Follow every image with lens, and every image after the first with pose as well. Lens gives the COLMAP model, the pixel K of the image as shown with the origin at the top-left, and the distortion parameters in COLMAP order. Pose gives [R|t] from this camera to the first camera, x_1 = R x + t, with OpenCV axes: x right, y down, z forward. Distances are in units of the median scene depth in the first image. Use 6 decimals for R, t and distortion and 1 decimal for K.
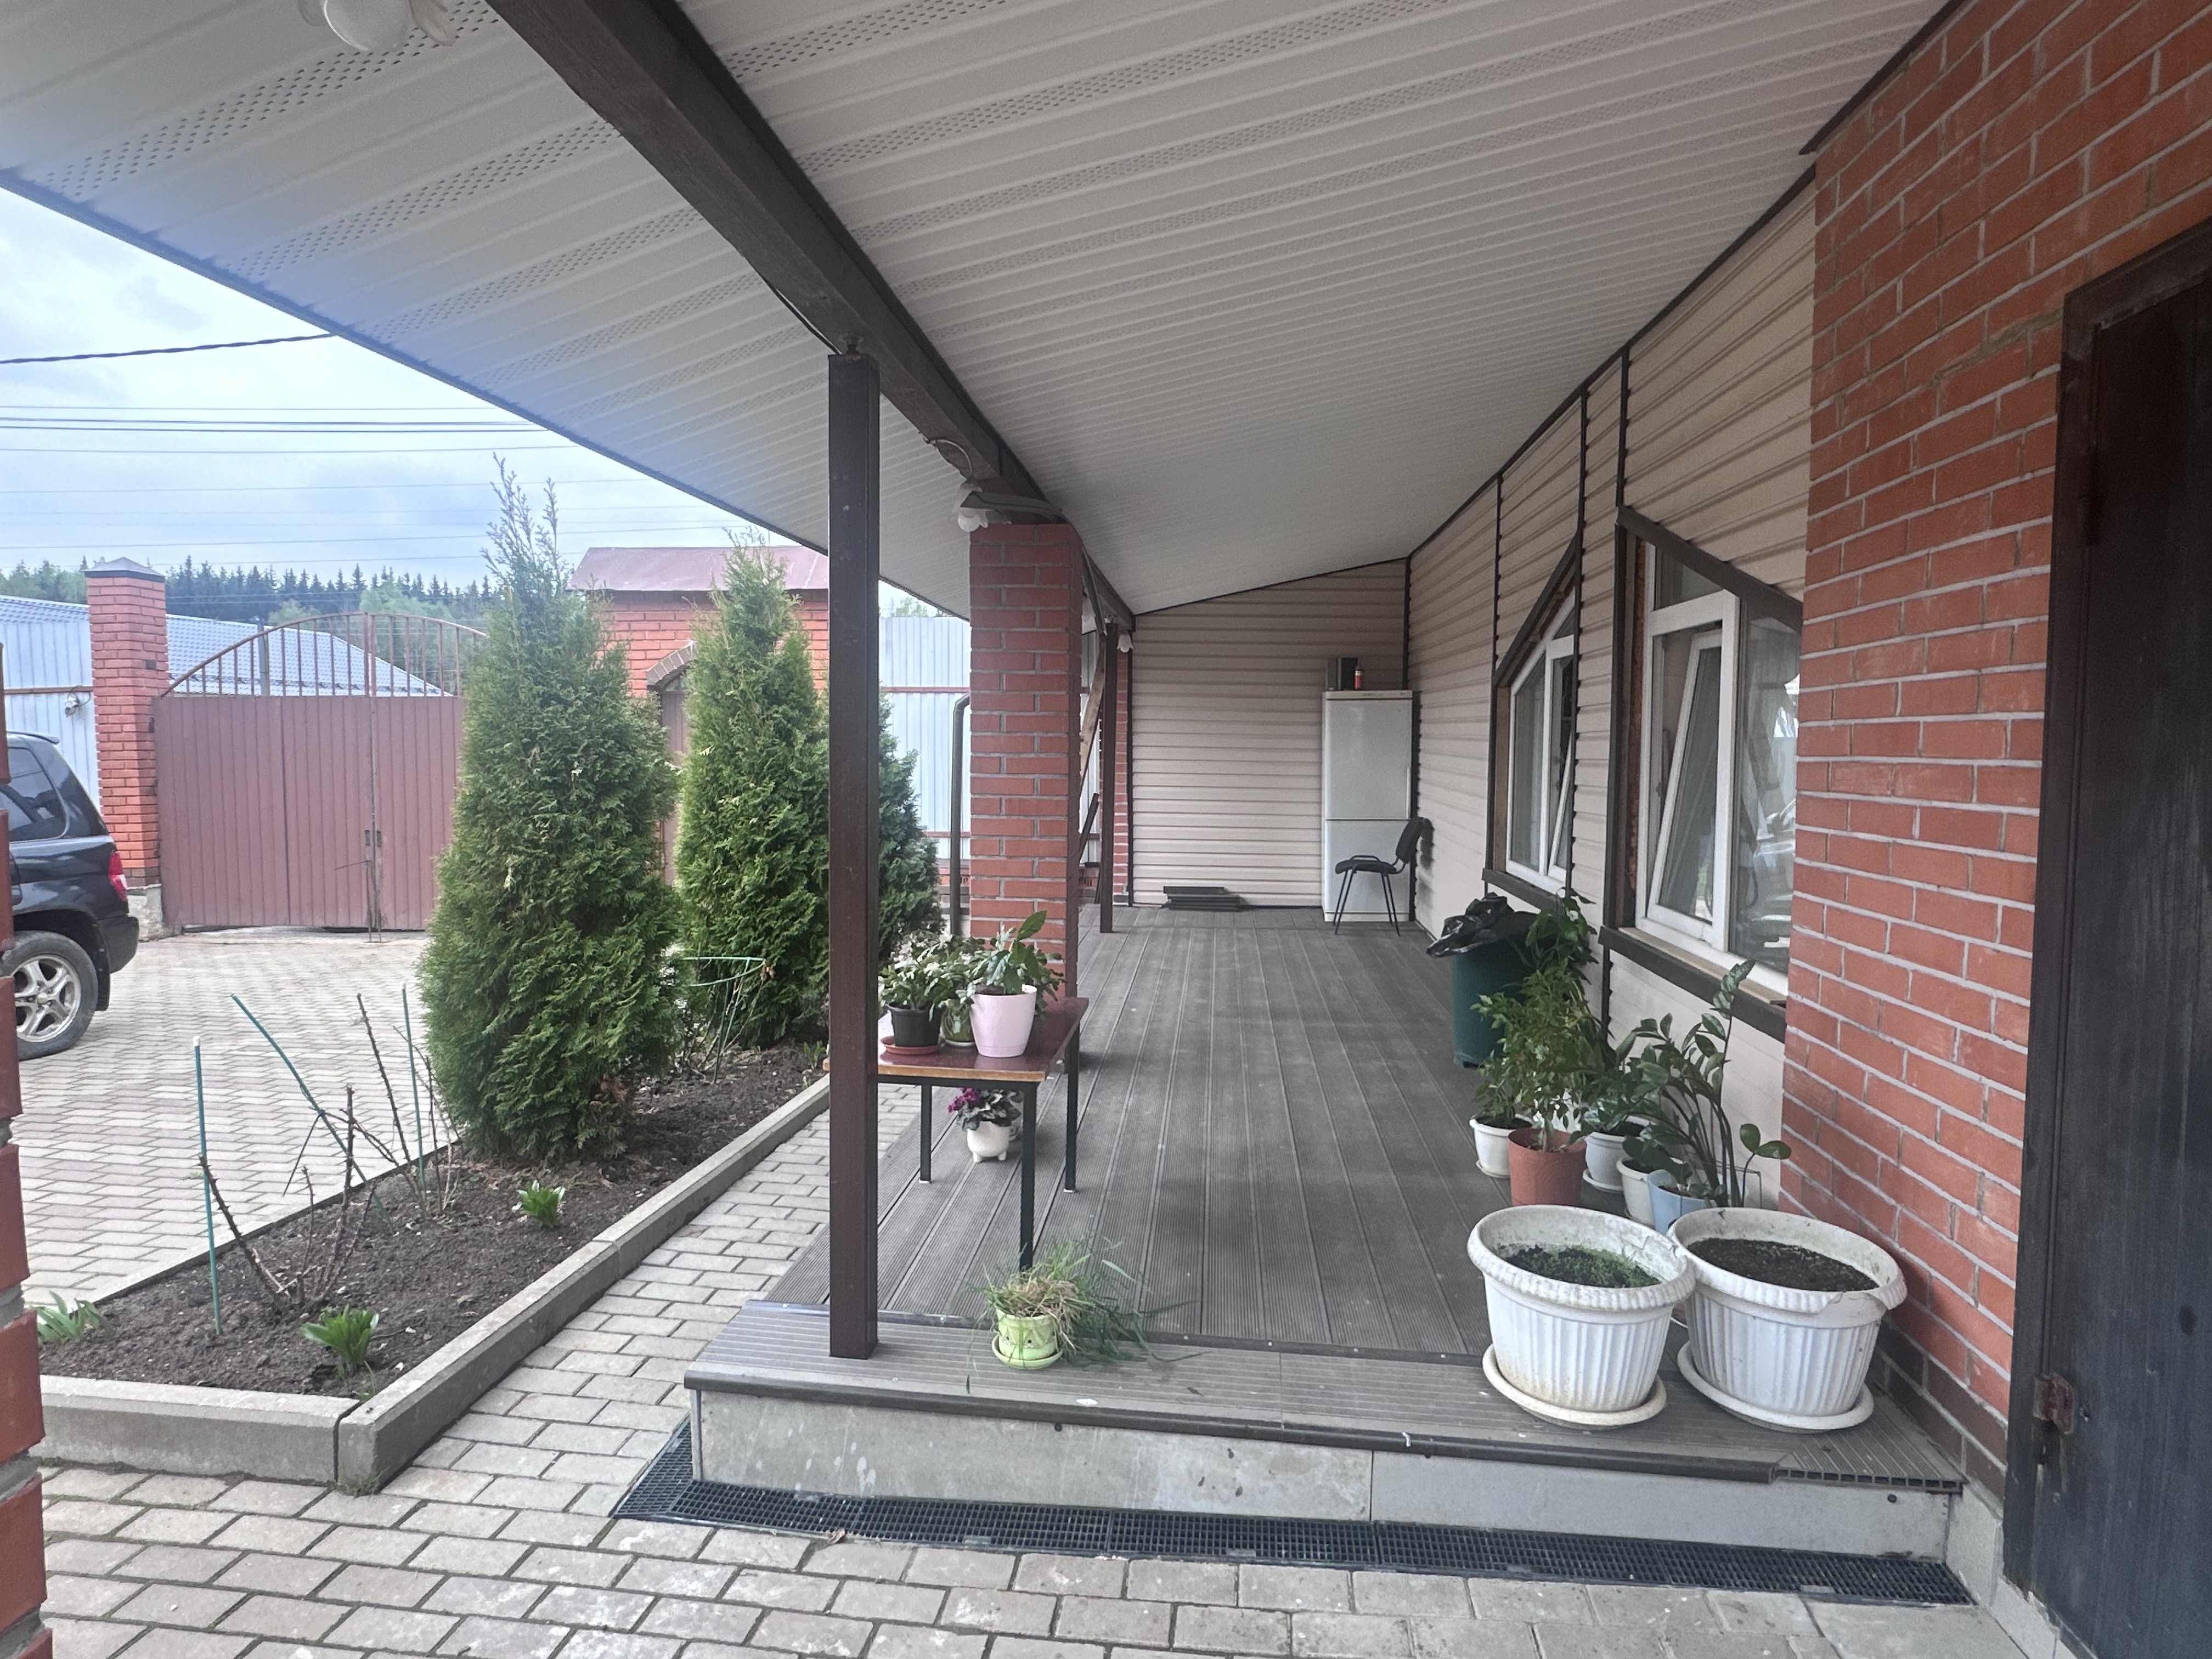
lens RADIAL K [[1269.7, 0, 1094.6], [0, 1269.7, 828.8], [0, 0, 1]] dist [0.001615, -0.000164]
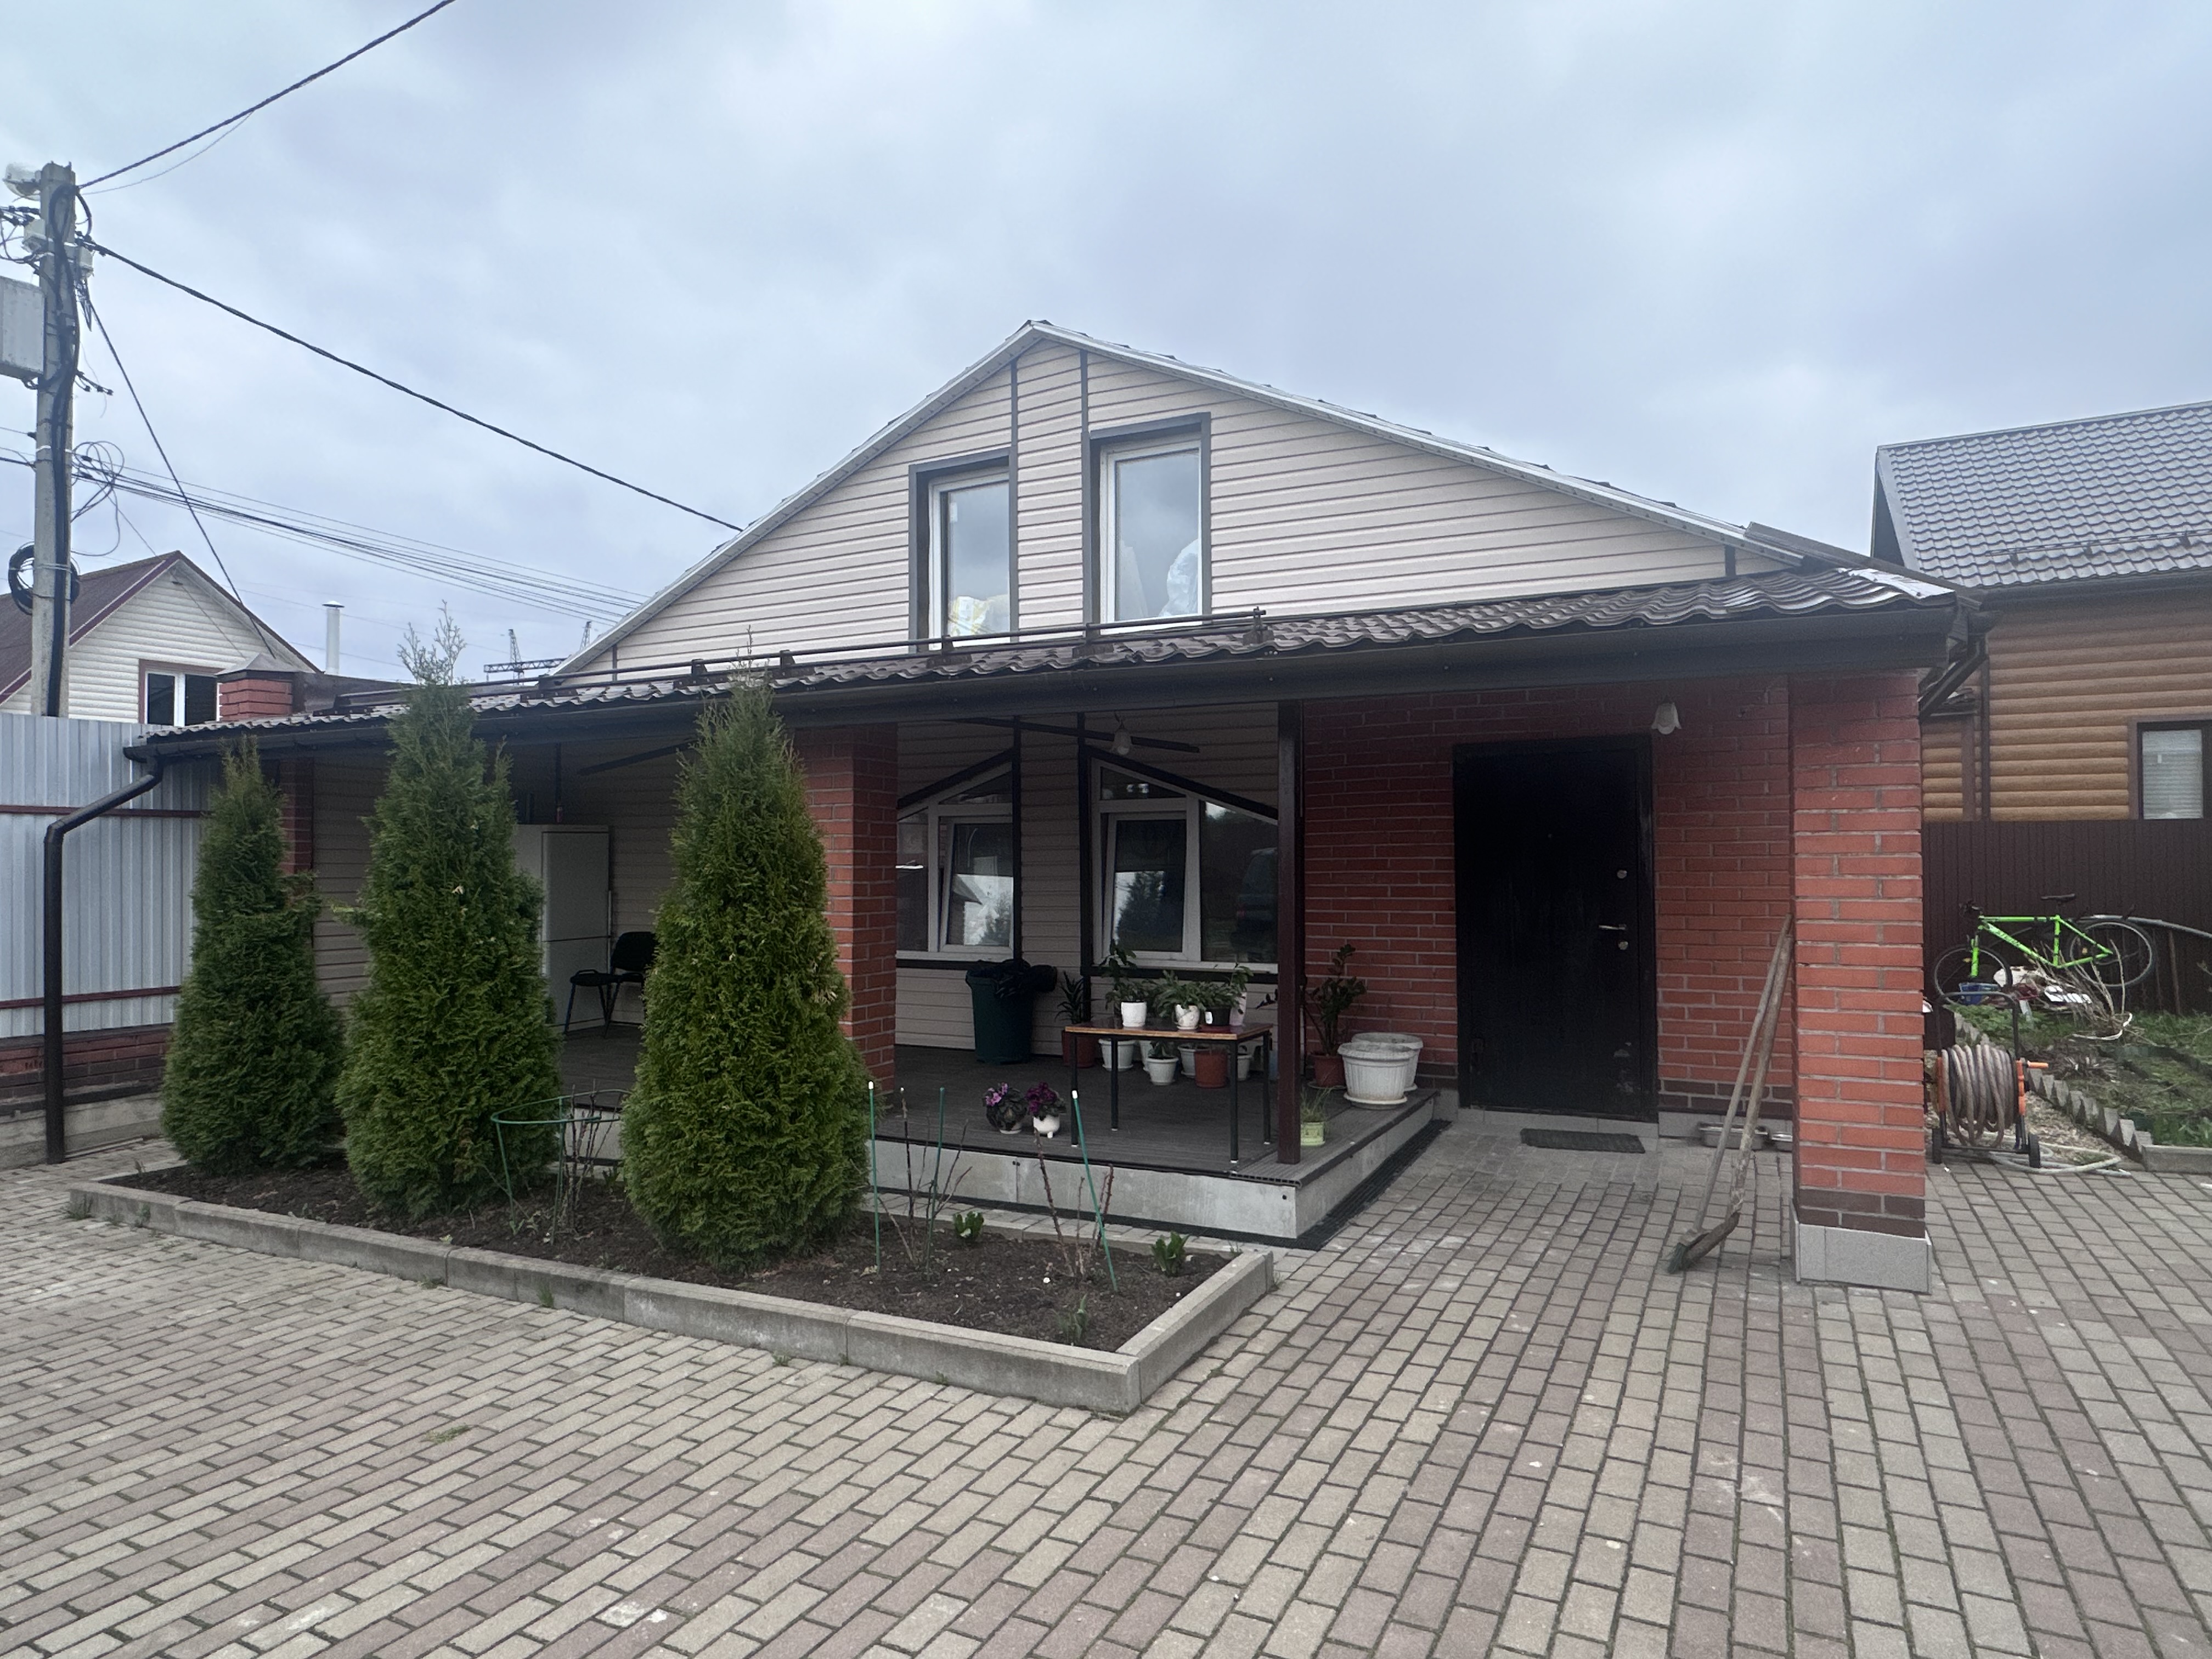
lens RADIAL K [[1269.7, 0, 1104.5], [0, 1269.7, 837.5], [0, 0, 1]] dist [0.001615, -0.000164]
pose [[0.341799, 0.005875, 0.939755, -2.304649], [0.073634, 0.996739, -0.033012, -0.078656], [-0.936884, 0.080481, 0.340252, 0.539979]]
